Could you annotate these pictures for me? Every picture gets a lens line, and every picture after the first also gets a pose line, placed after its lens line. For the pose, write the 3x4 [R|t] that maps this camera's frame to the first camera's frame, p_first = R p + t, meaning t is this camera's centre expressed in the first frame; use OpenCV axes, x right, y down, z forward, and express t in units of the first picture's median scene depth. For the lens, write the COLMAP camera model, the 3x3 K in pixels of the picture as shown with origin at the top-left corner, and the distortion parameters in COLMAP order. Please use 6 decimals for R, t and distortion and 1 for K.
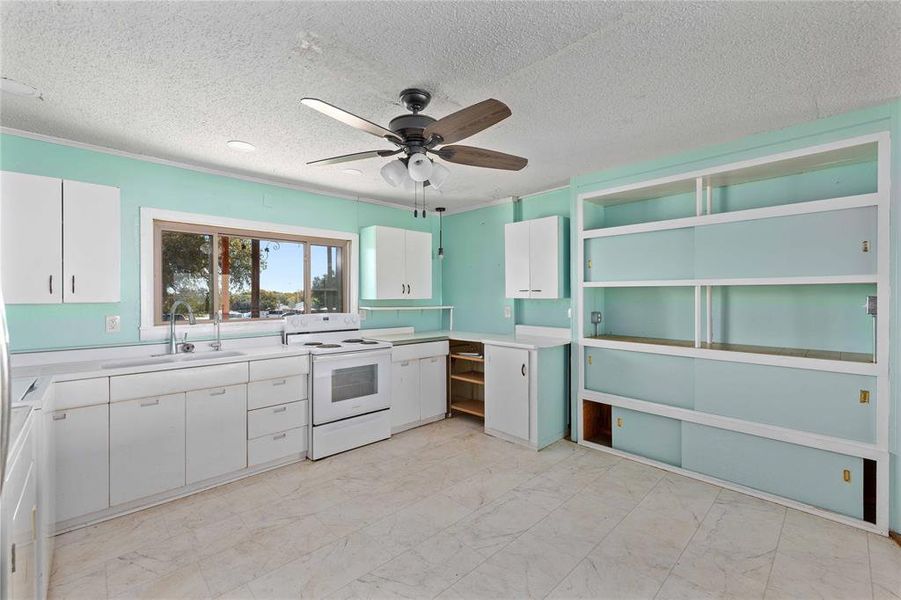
lens RADIAL K [[376.1, 0, 448.5], [0, 376.1, 298.0], [0, 0, 1]] dist [0.000472, -0.000095]
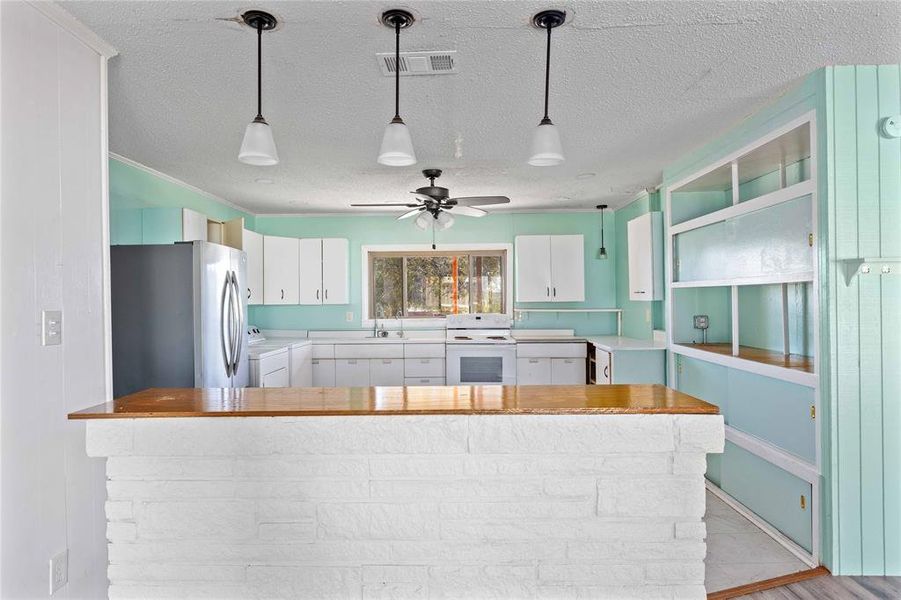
lens RADIAL K [[514.1, 0, 450.5], [0, 514.1, 300.0], [0, 0, 1]] dist [0.000157, -0.000117]
pose [[0.708476, -0.005483, -0.705714, 0.851693], [0.006706, 0.999977, -0.001037, -0.002225], [0.705703, -0.003998, 0.708496, -0.258278]]
